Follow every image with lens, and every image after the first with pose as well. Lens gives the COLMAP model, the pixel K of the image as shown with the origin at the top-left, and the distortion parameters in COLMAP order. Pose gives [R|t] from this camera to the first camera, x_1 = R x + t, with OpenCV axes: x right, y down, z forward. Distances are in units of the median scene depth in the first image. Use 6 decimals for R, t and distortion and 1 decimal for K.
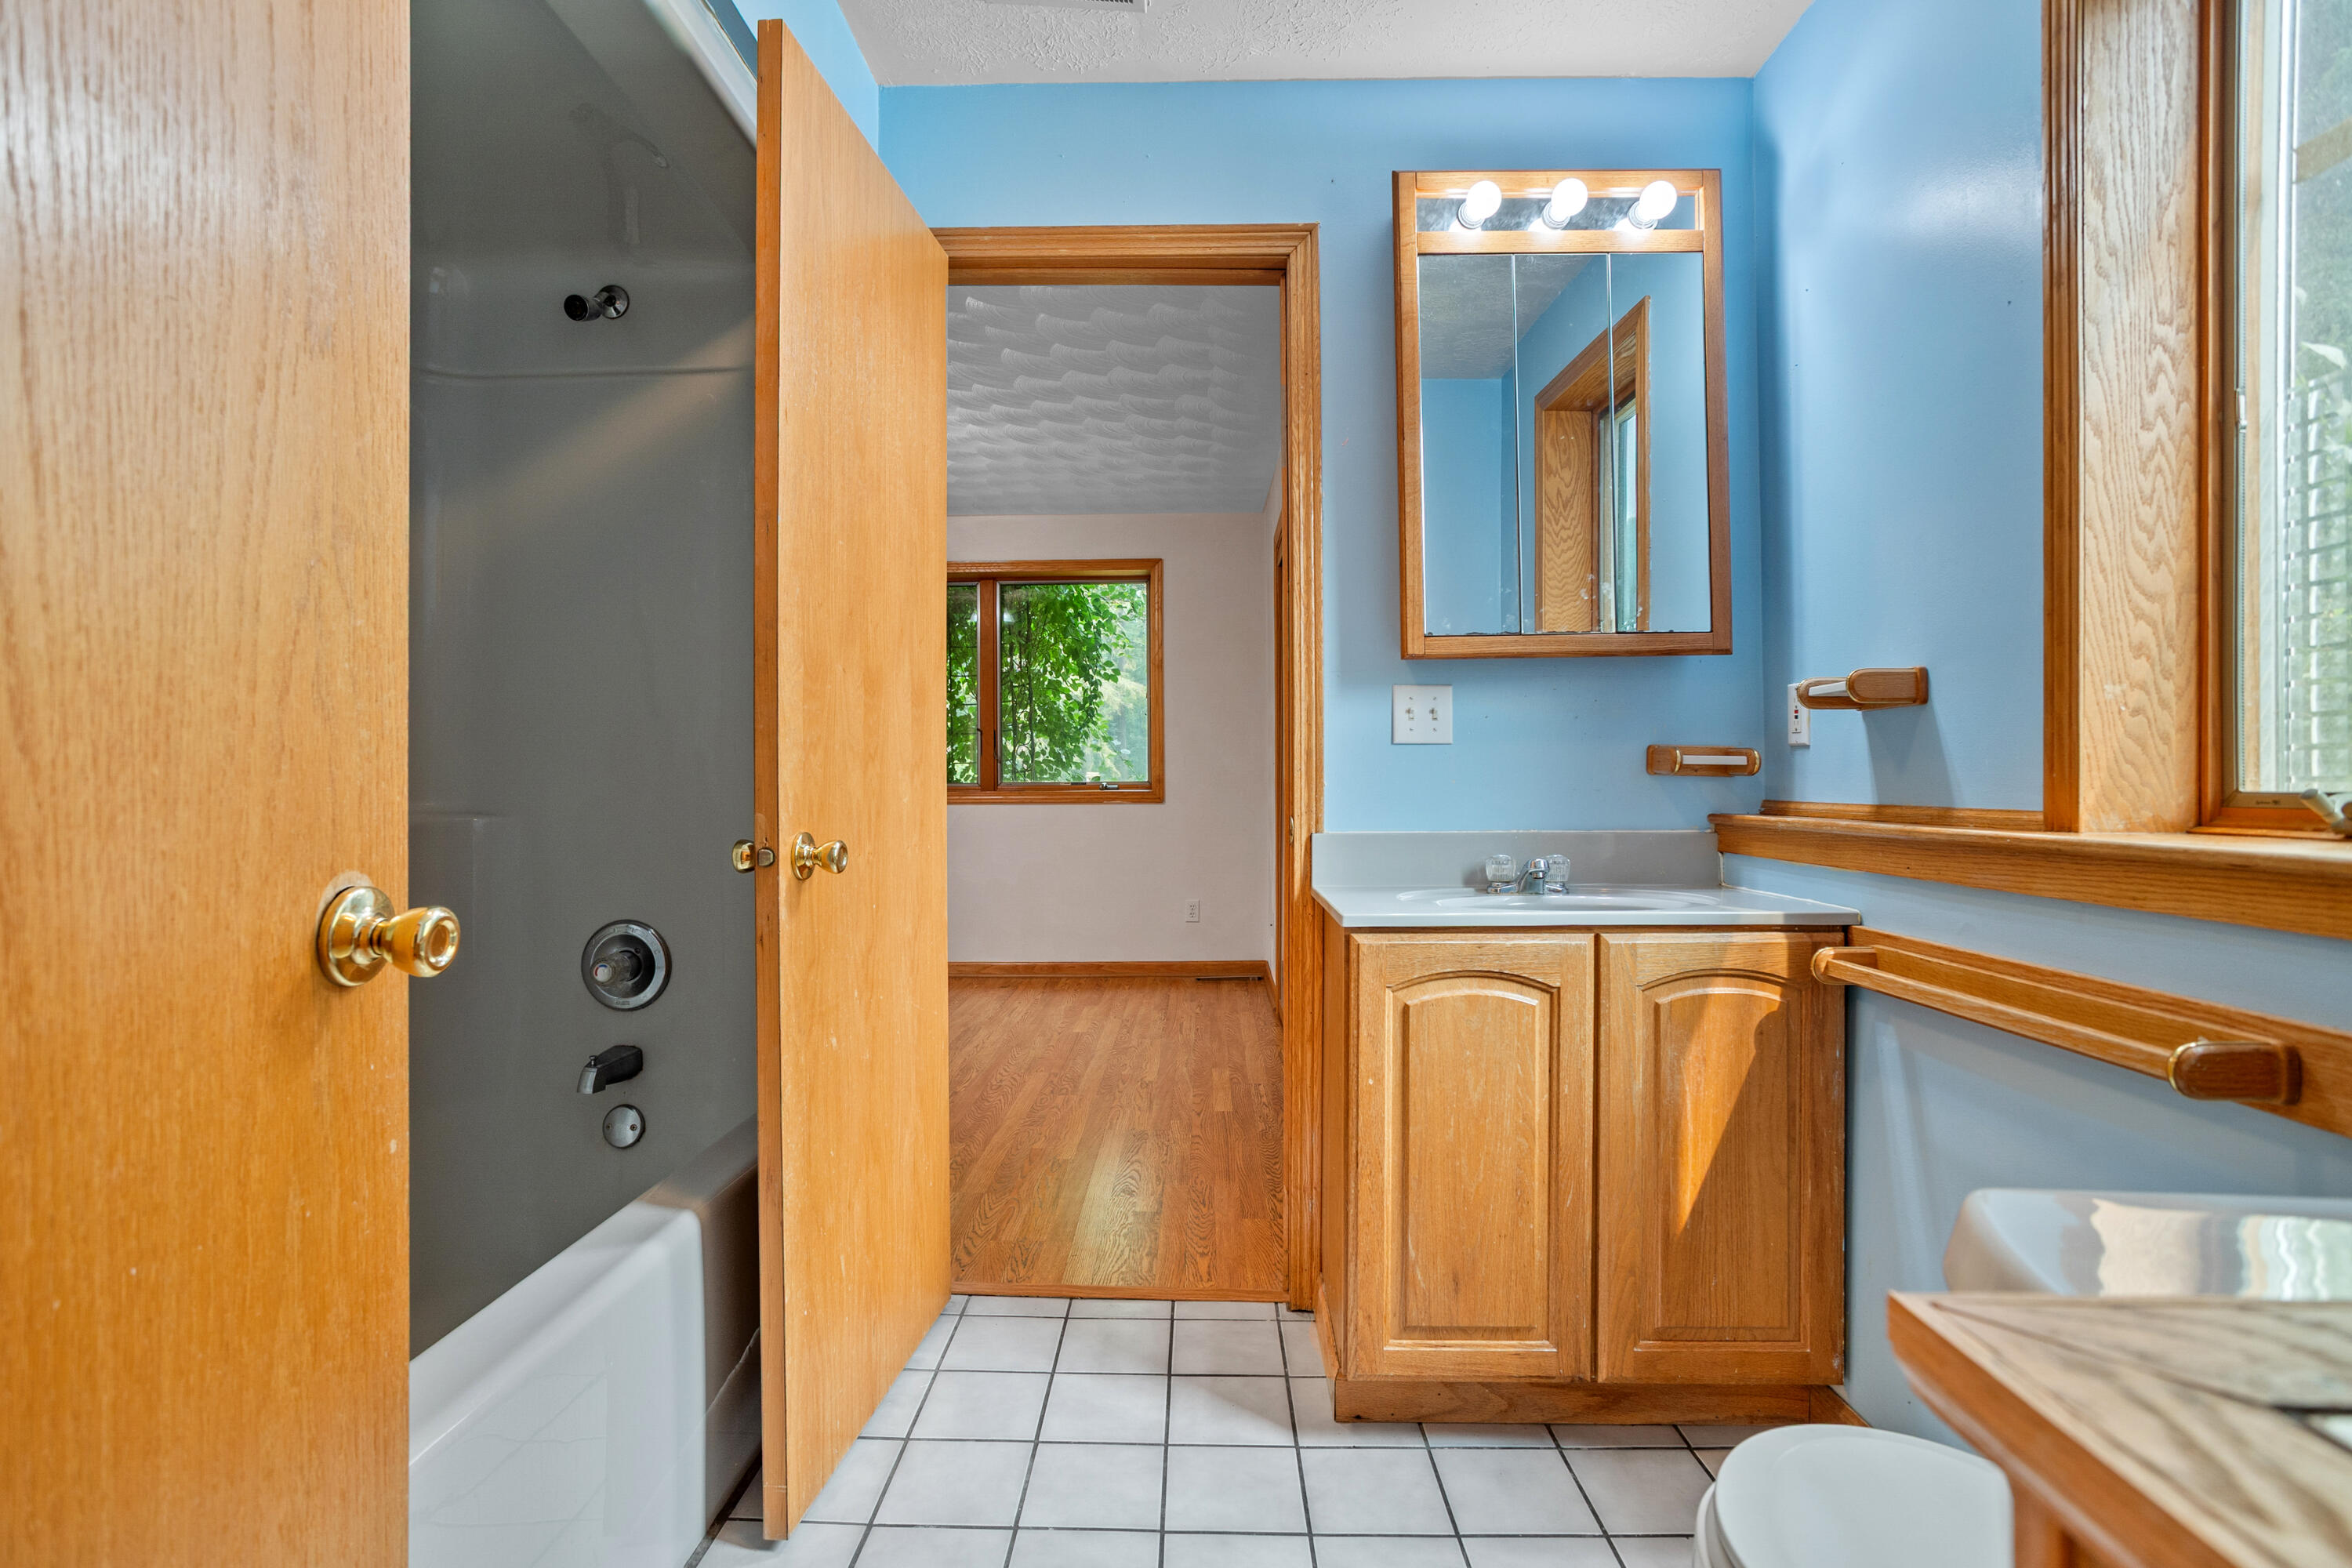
lens RADIAL K [[1155.9, 0, 1172.8], [0, 1155.9, 786.5], [0, 0, 1]] dist [-0.001301, 0.000000]
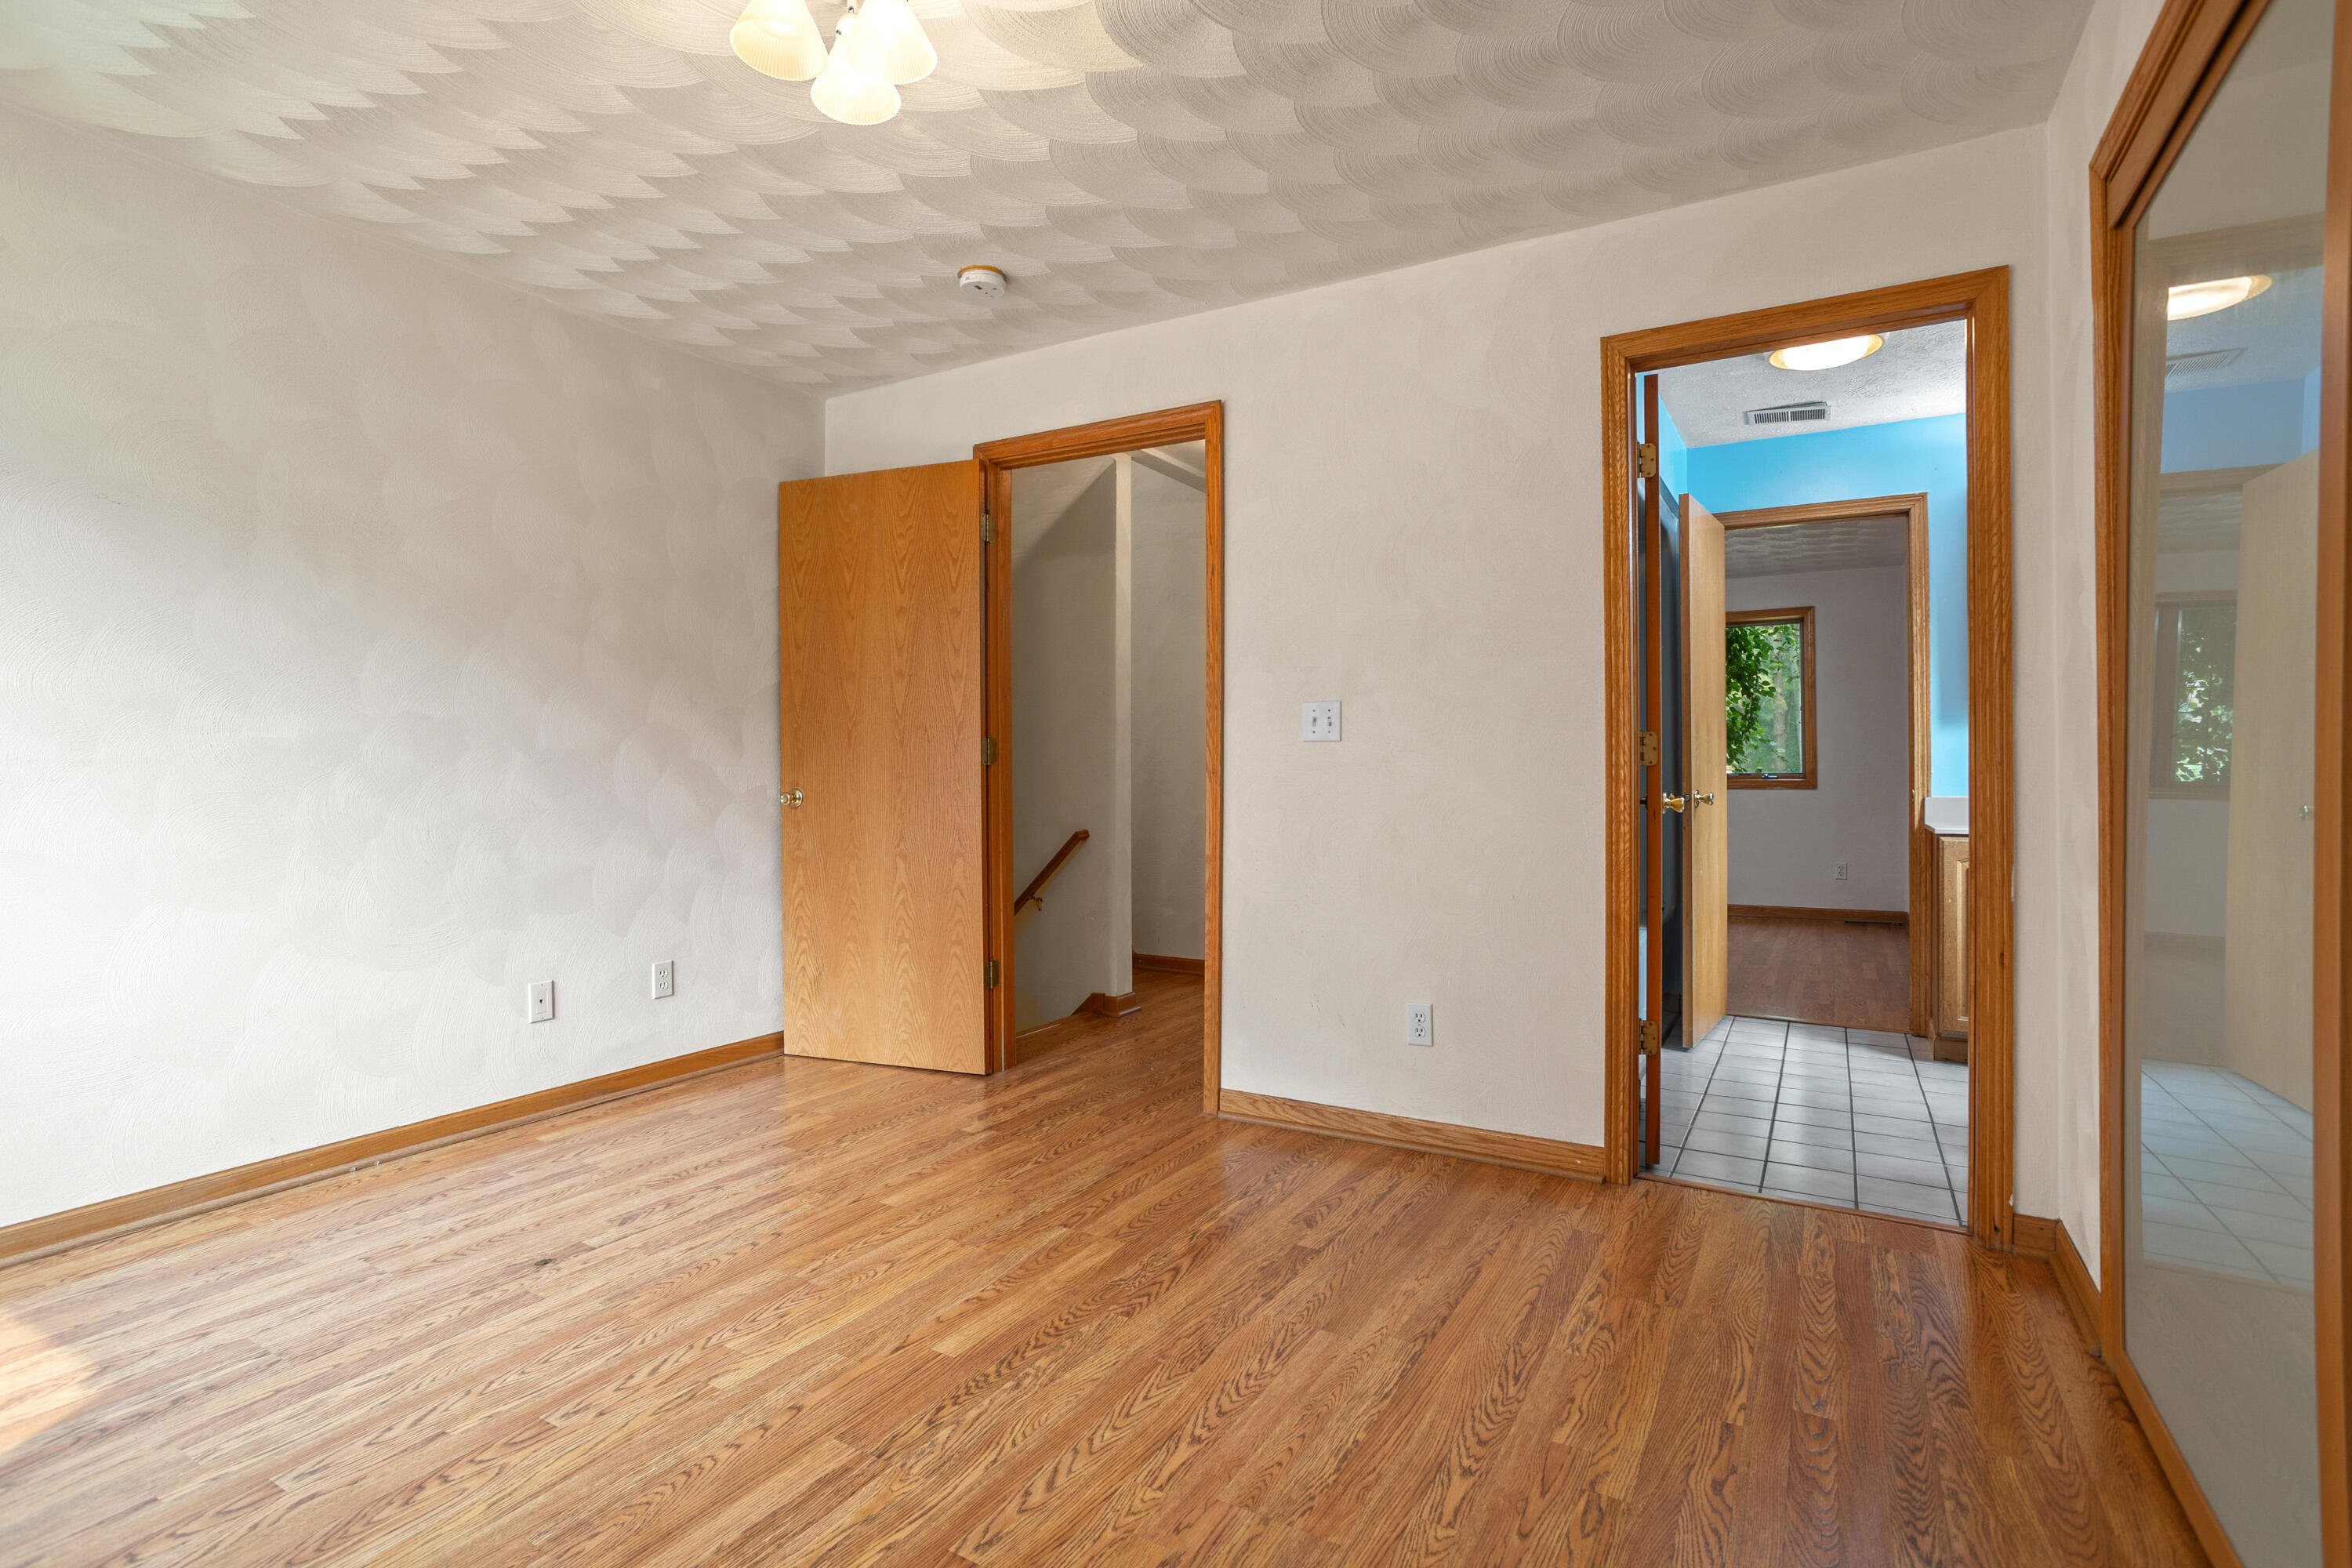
lens RADIAL K [[1155.9, 0, 1184.6], [0, 1155.9, 766.0], [0, 0, 1]] dist [-0.001301, 0.000000]
pose [[0.884597, -0.004829, -0.466330, -0.030906], [-0.000704, 0.999931, -0.011691, 0.003905], [0.466355, 0.010670, 0.884533, -0.519038]]
